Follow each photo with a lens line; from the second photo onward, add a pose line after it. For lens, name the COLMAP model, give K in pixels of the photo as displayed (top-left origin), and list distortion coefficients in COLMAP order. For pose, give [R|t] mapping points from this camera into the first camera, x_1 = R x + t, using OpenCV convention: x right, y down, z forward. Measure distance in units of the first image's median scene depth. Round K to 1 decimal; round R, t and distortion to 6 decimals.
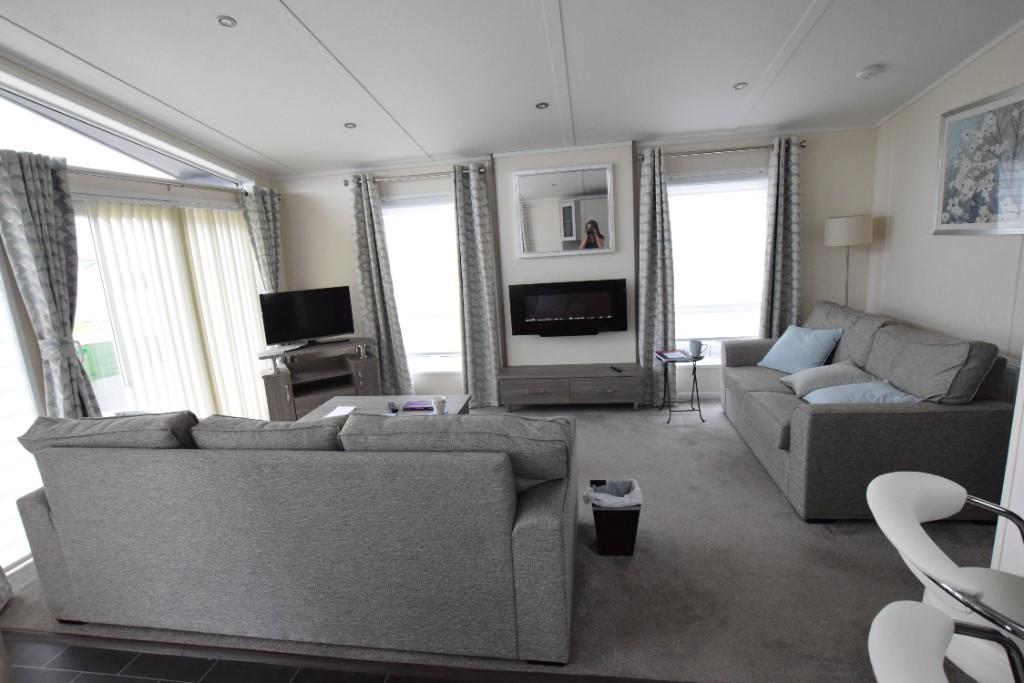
lens RADIAL K [[505.7, 0, 509.3], [0, 505.7, 337.8], [0, 0, 1]] dist [-0.004700, -0.000129]
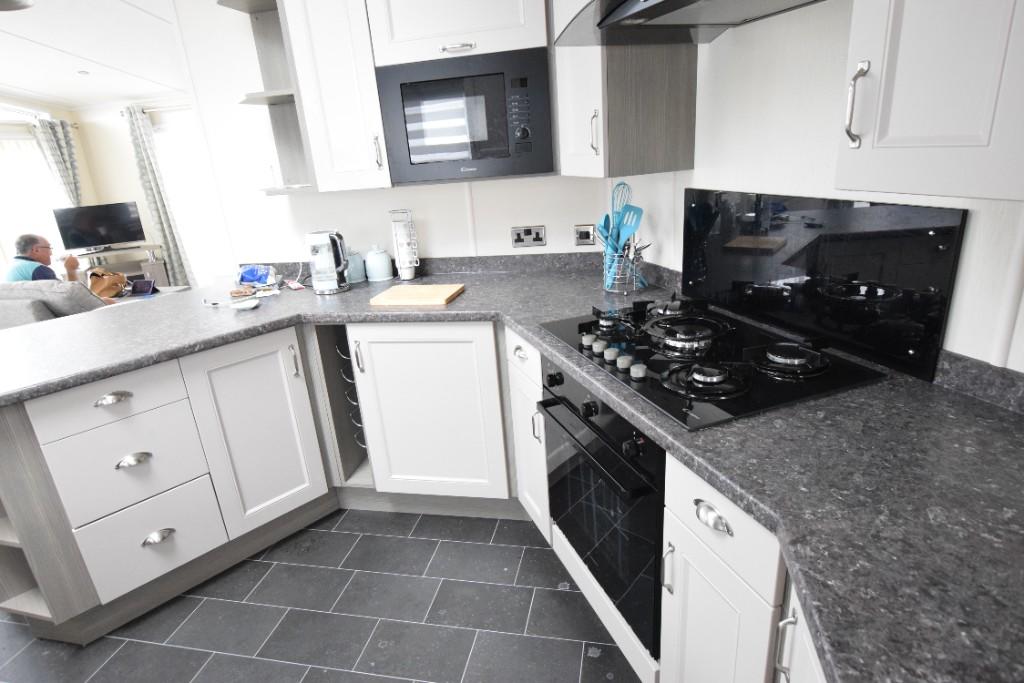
lens RADIAL K [[569.9, 0, 509.0], [0, 569.9, 338.5], [0, 0, 1]] dist [-0.001722, 0.000254]
pose [[0.998001, 0.010113, -0.062377, 0.681315], [-0.001067, 0.989667, 0.143378, 0.026375], [0.063182, -0.143025, 0.987700, -0.350798]]
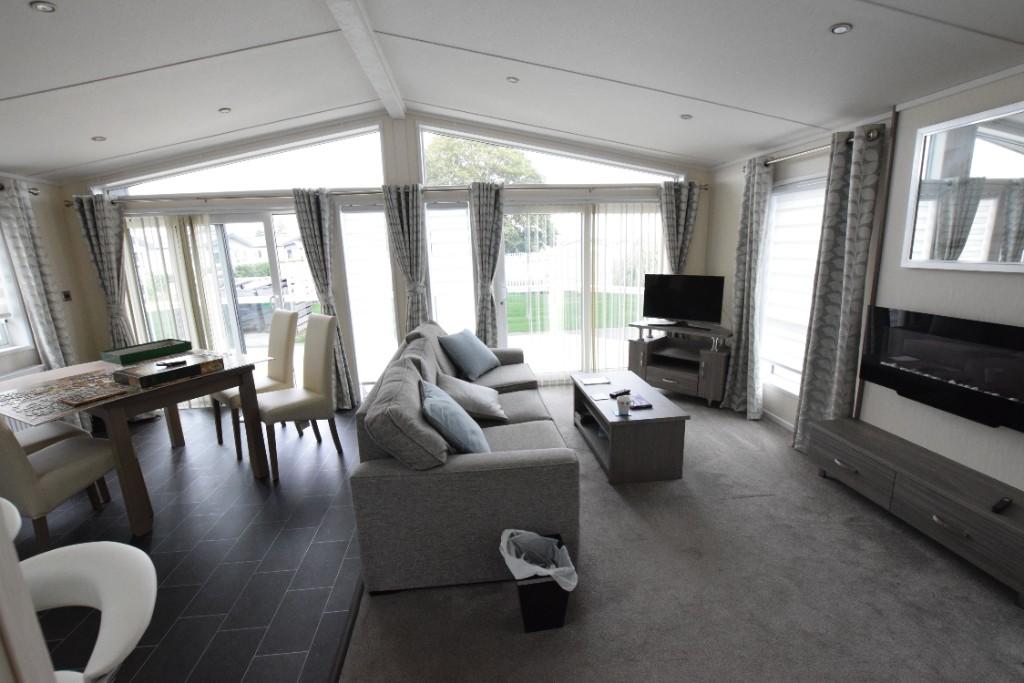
lens RADIAL K [[451.6, 0, 516.9], [0, 451.6, 339.5], [0, 0, 1]] dist [-0.022742, 0.000372]
pose [[0.268814, 0.254826, -0.928872, 0.426811], [-0.176123, 0.961113, 0.212702, -0.101827], [0.946953, 0.106419, 0.303242, 0.371667]]
